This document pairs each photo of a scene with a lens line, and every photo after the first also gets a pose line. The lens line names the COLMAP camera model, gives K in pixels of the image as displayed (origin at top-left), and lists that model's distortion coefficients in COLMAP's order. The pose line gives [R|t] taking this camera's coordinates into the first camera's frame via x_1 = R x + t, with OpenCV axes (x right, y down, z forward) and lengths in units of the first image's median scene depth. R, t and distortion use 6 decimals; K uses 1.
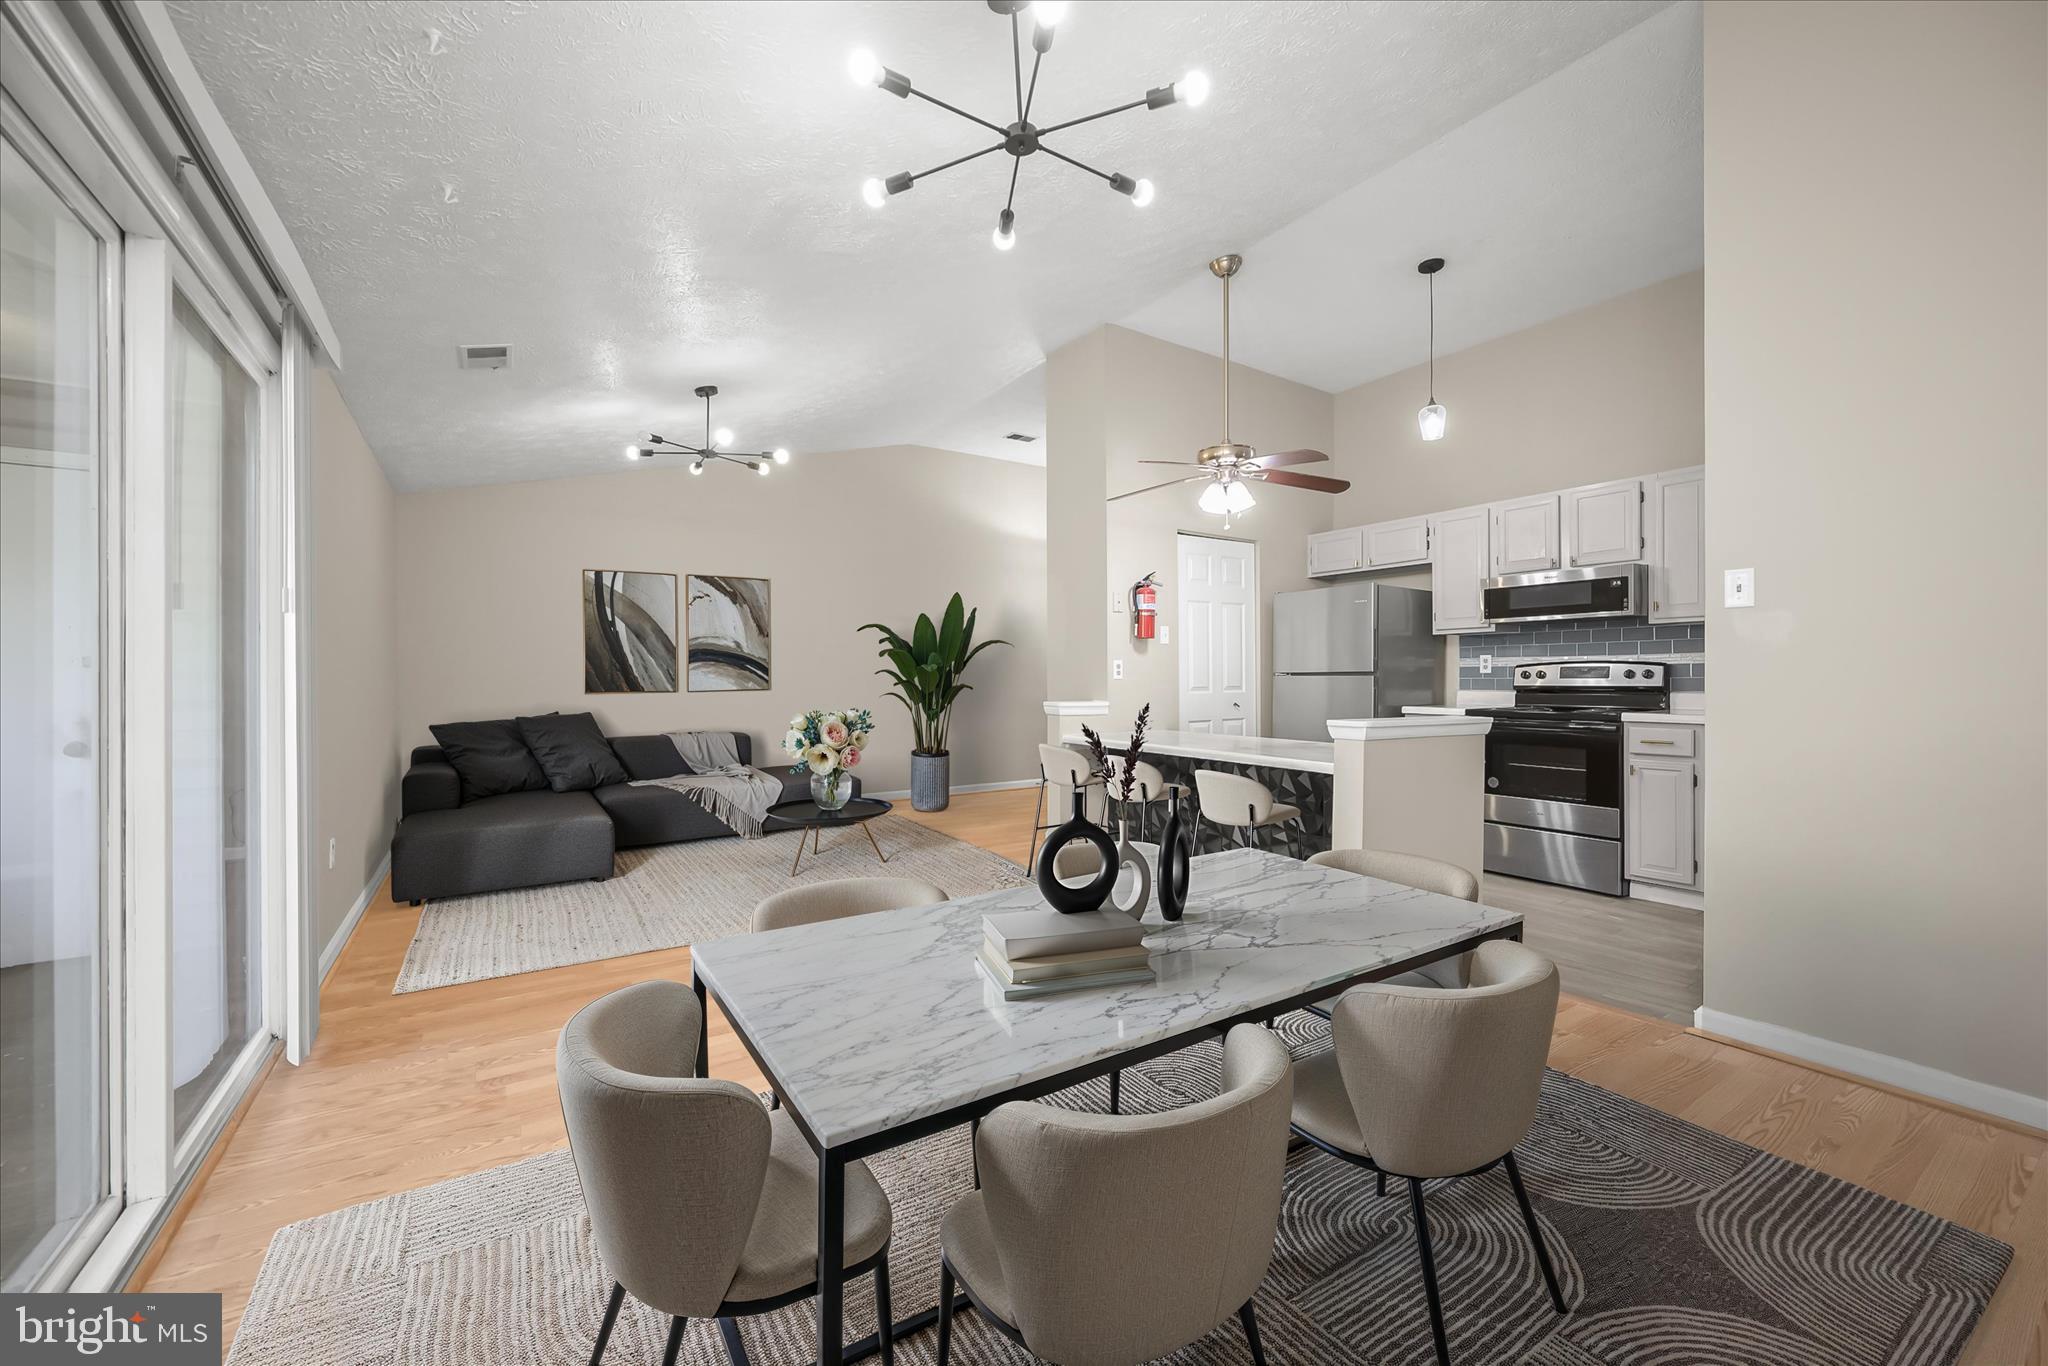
lens RADIAL K [[809.4, 0, 1020.7], [0, 809.4, 680.2], [0, 0, 1]] dist [-0.000466, -0.000329]
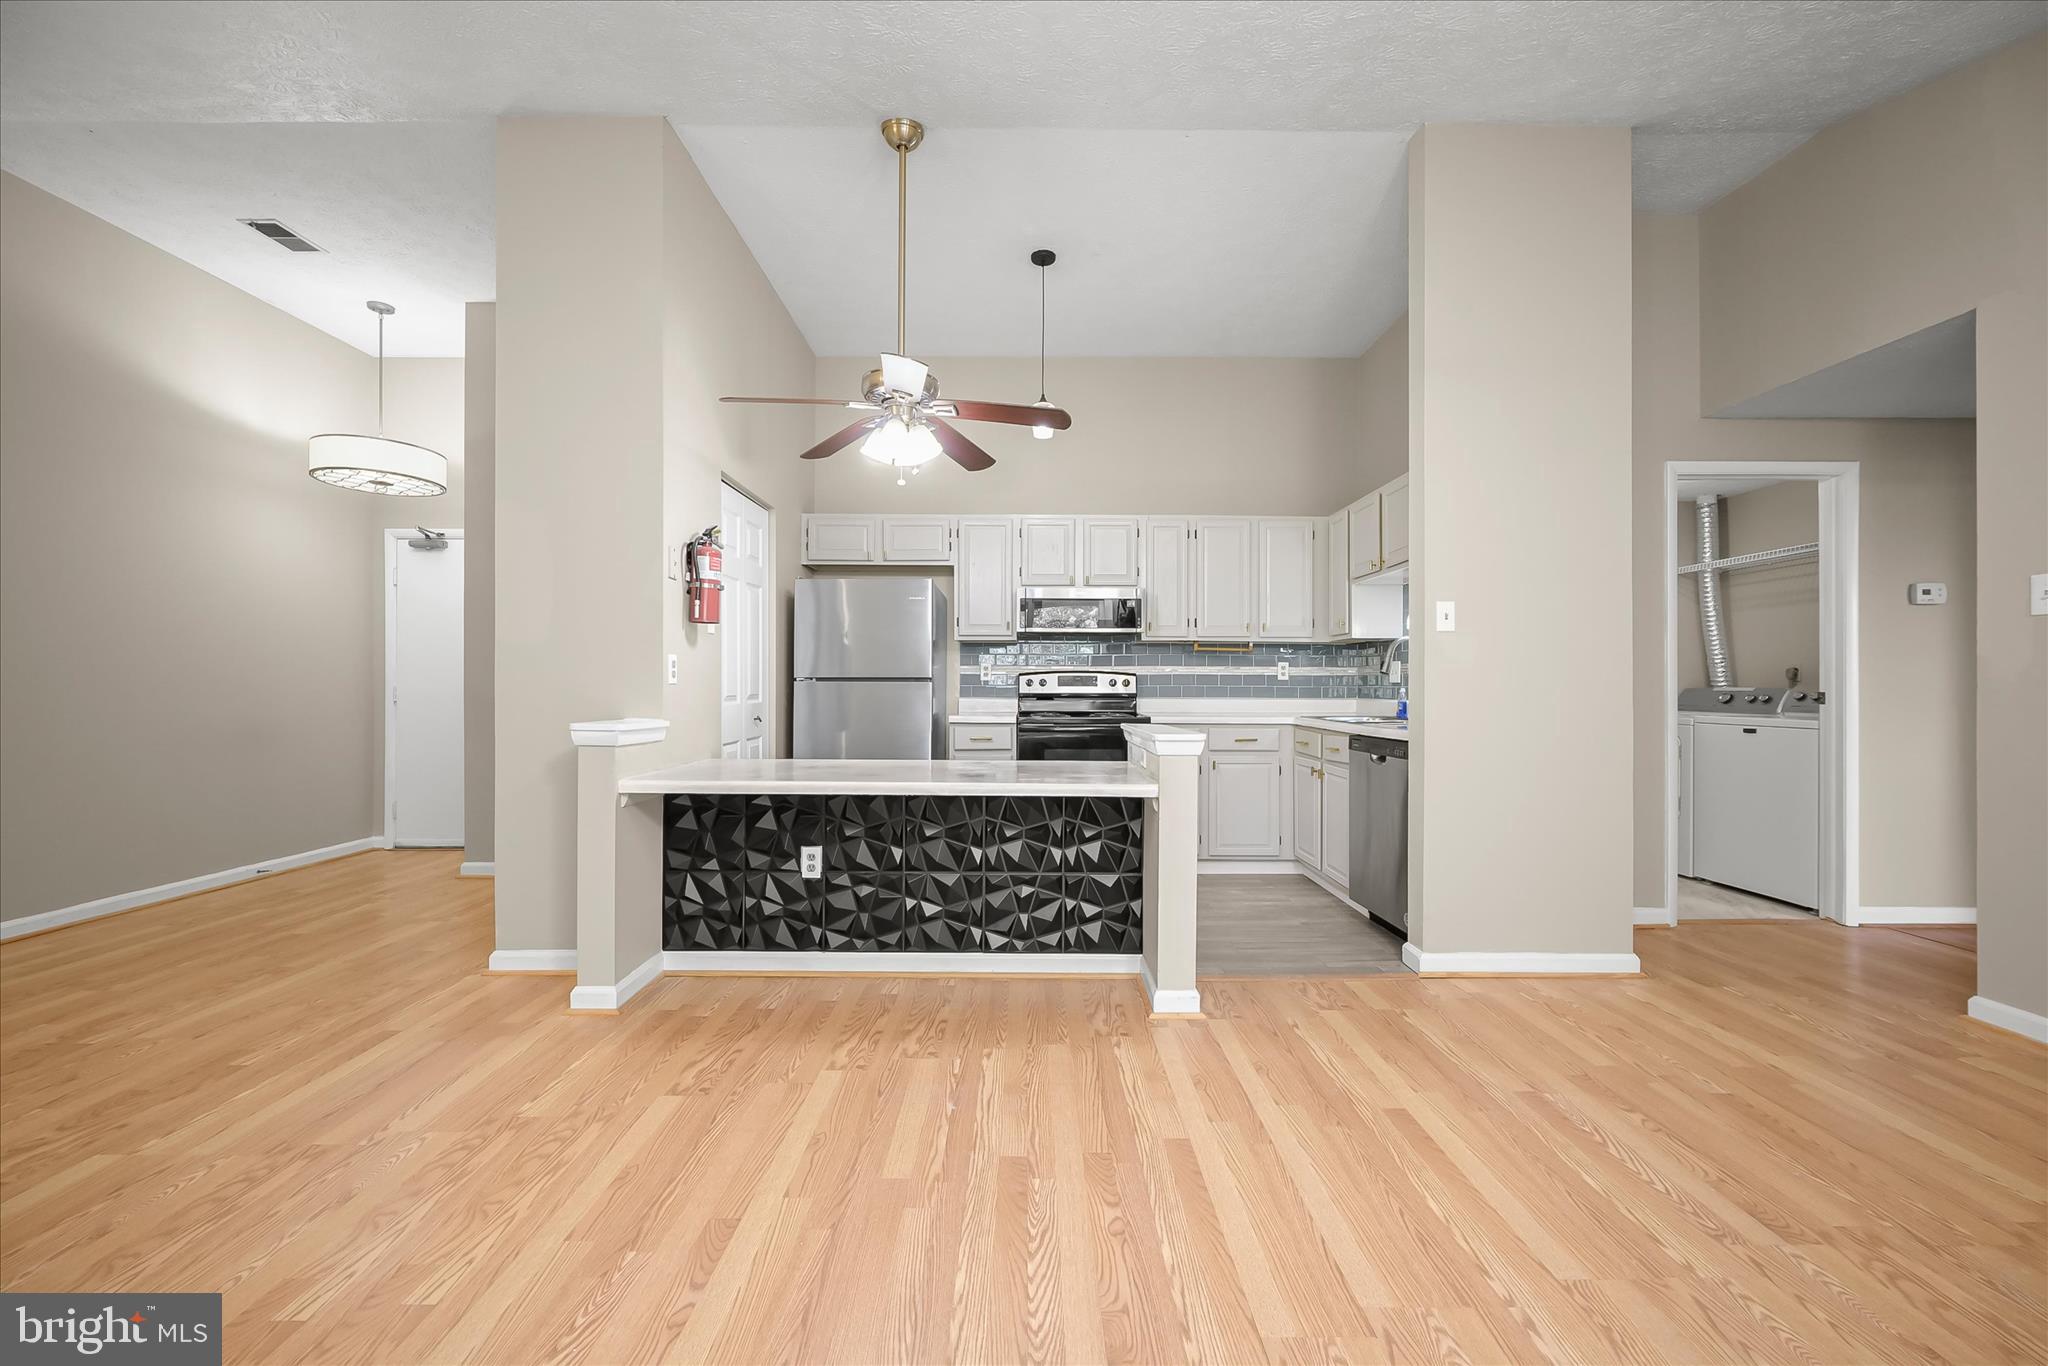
lens RADIAL K [[809.4, 0, 1025.9], [0, 809.4, 679.3], [0, 0, 1]] dist [-0.000466, -0.000329]
pose [[0.540875, 0.012082, 0.841016, -0.280253], [-0.003713, 0.999921, -0.011977, 0.001832], [-0.841095, 0.003356, 0.540878, 0.449997]]
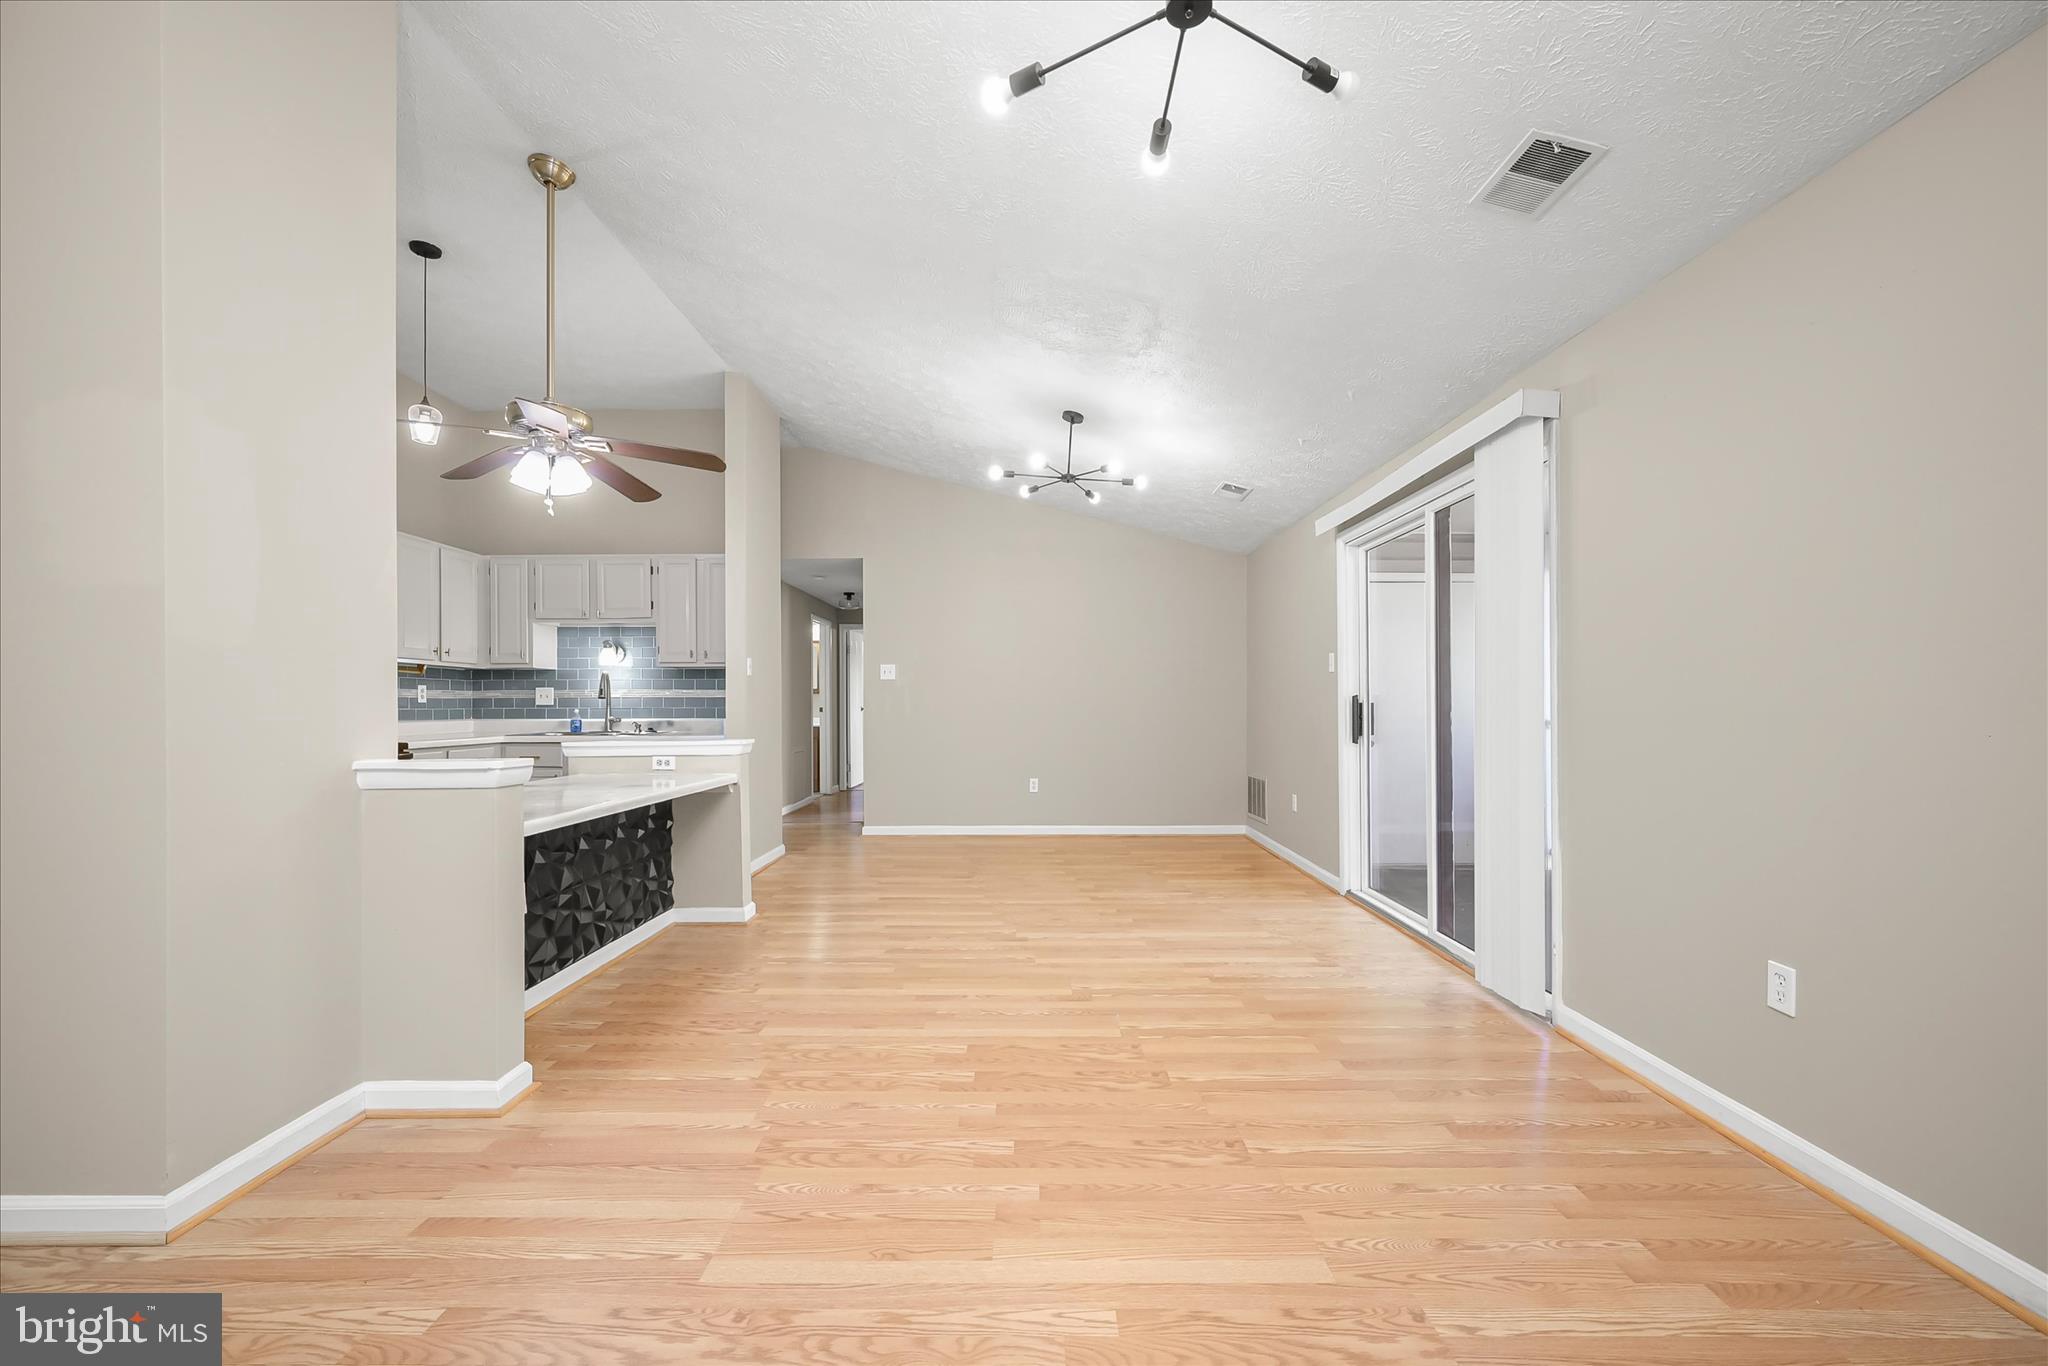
lens RADIAL K [[809.4, 0, 1041.9], [0, 809.4, 695.5], [0, 0, 1]] dist [-0.000466, -0.000329]
pose [[-0.846427, 0.011145, 0.532387, -0.493238], [0.006911, 0.999927, -0.009944, -0.004497], [-0.532459, -0.004738, -0.846442, 1.268325]]
